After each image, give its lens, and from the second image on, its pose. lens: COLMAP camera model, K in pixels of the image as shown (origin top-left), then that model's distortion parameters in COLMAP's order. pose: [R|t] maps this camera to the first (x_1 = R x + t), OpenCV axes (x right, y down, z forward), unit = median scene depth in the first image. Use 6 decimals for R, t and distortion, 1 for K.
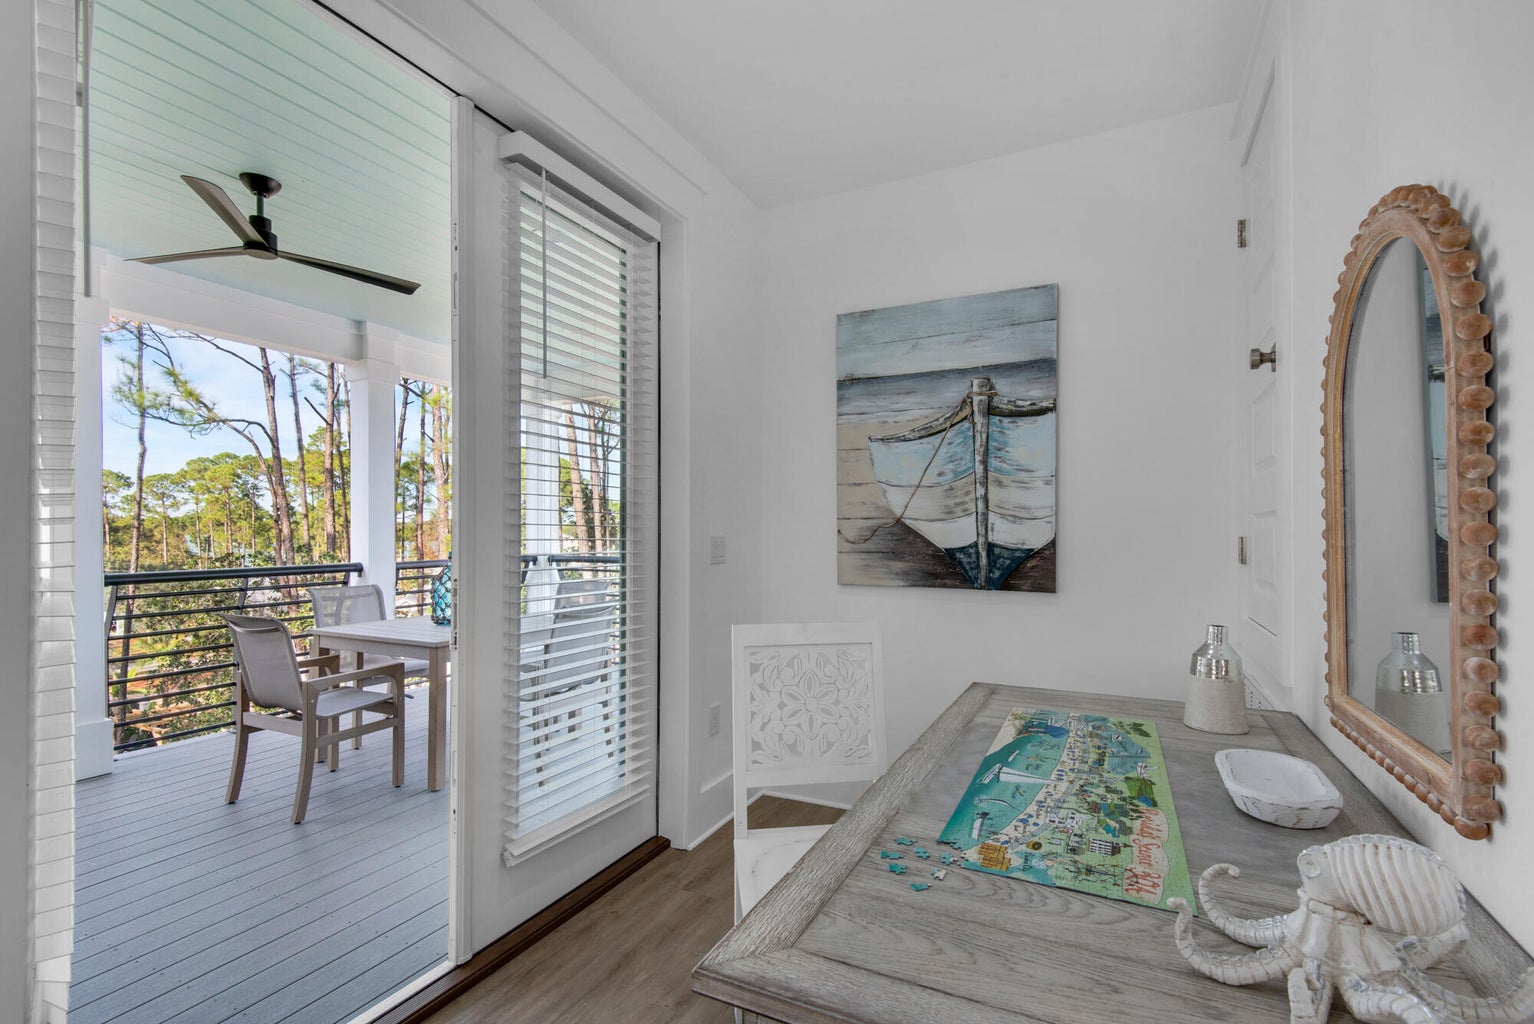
lens RADIAL K [[711.2, 0, 773.4], [0, 711.2, 535.6], [0, 0, 1]] dist [0.003298, -0.000155]
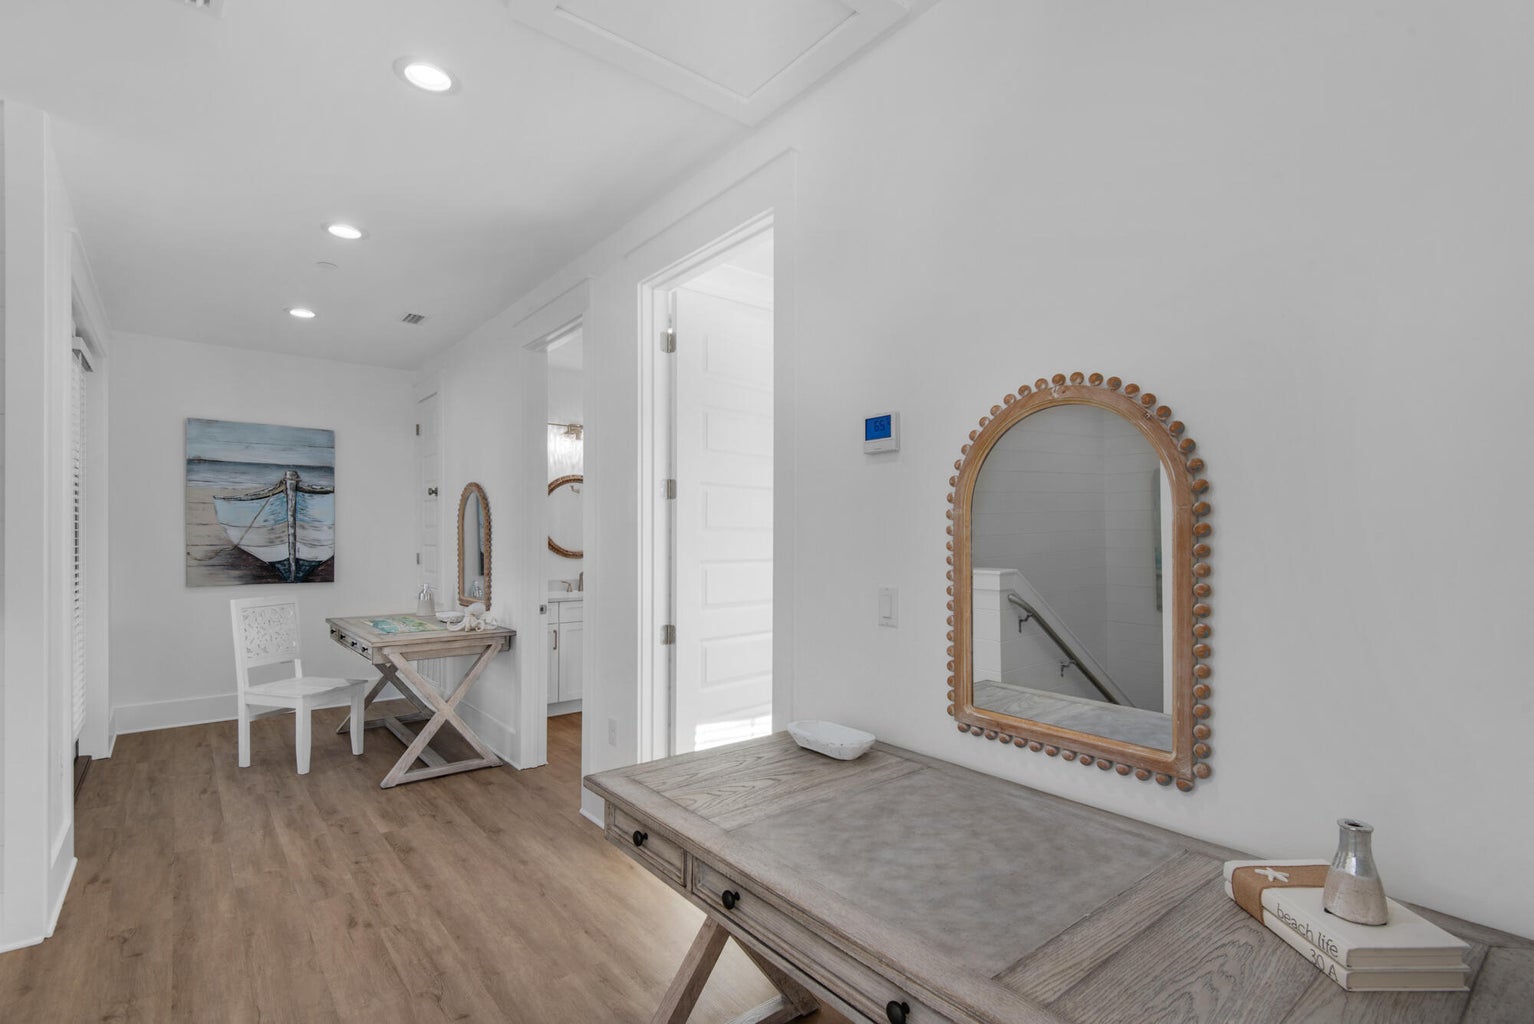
lens RADIAL K [[711.2, 0, 758.8], [0, 711.2, 538.8], [0, 0, 1]] dist [0.003298, -0.000155]
pose [[0.429610, -0.001154, 0.903014, -0.880860], [0.002650, 0.999996, 0.000017, -0.038237], [-0.903011, 0.002386, 0.429611, -0.930829]]
